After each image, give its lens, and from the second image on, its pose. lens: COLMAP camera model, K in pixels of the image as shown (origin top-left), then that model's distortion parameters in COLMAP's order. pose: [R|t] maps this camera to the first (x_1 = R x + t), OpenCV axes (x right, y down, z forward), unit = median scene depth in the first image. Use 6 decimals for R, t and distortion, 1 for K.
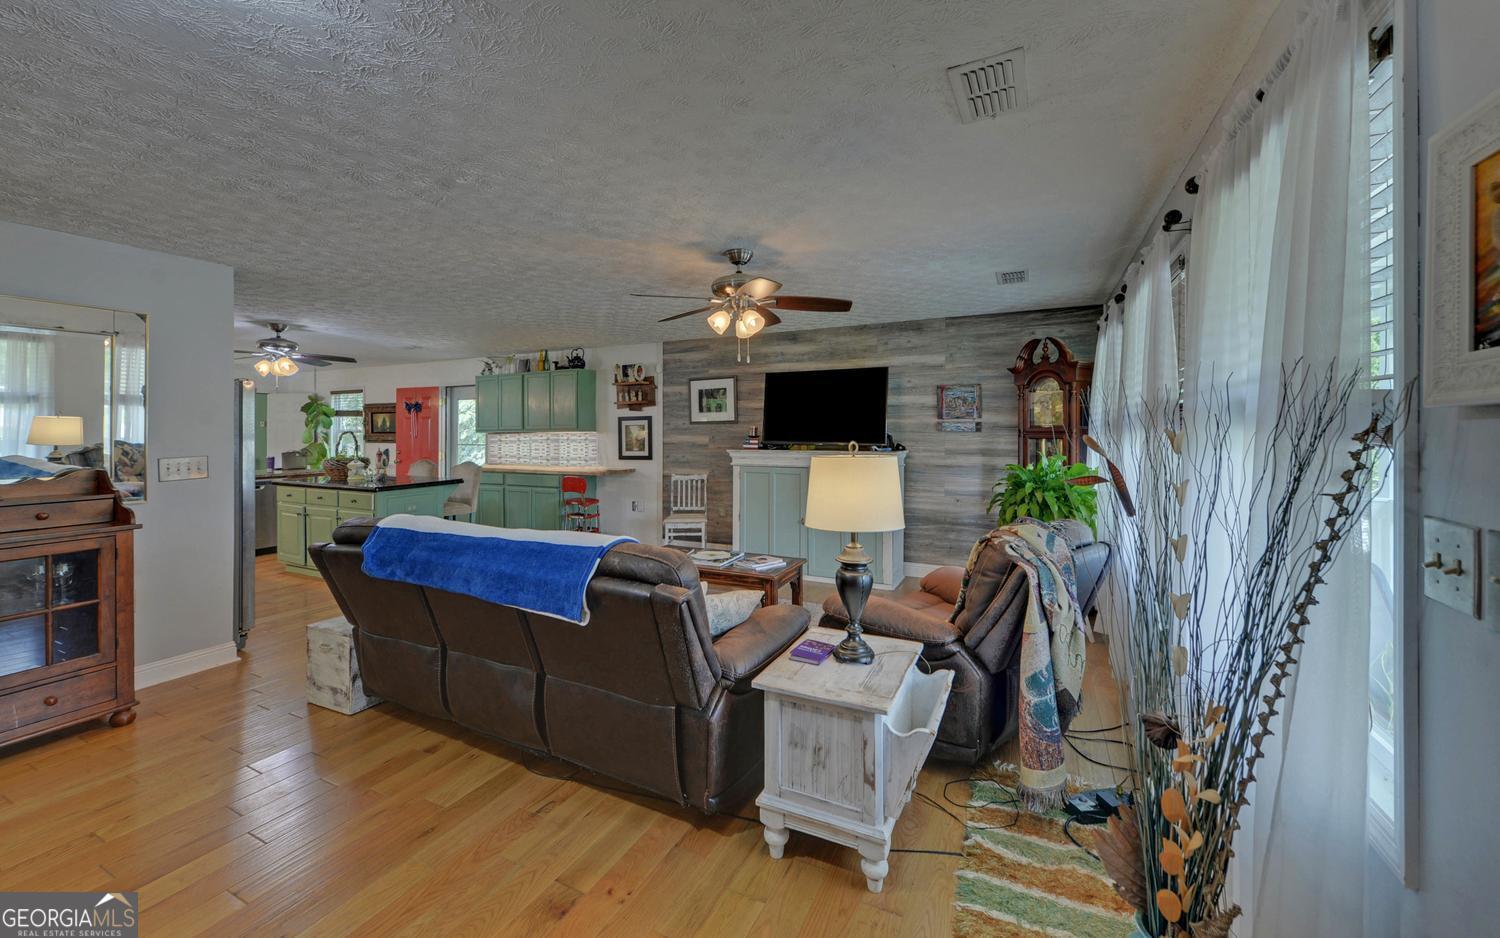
lens RADIAL K [[604.7, 0, 762.9], [0, 604.7, 419.3], [0, 0, 1]] dist [-0.002098, -0.002199]
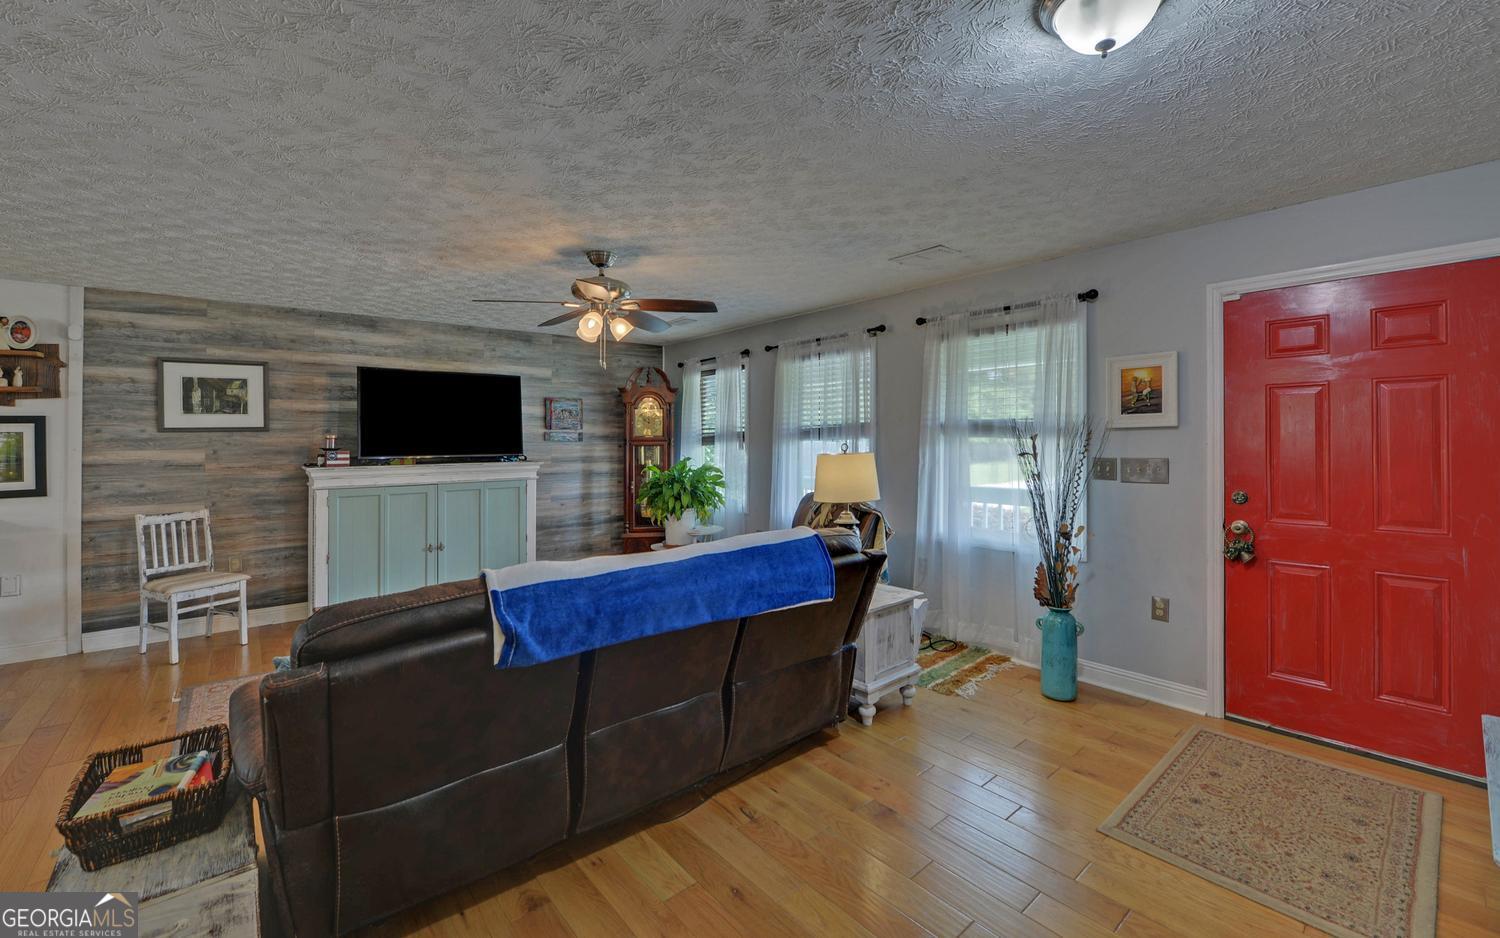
lens RADIAL K [[604.7, 0, 749.7], [0, 604.7, 431.0], [0, 0, 1]] dist [-0.002098, -0.002199]
pose [[0.399780, 0.012757, 0.916522, -0.452109], [-0.008229, 0.999913, -0.010329, 0.008657], [-0.916574, -0.003413, 0.399850, 0.212671]]
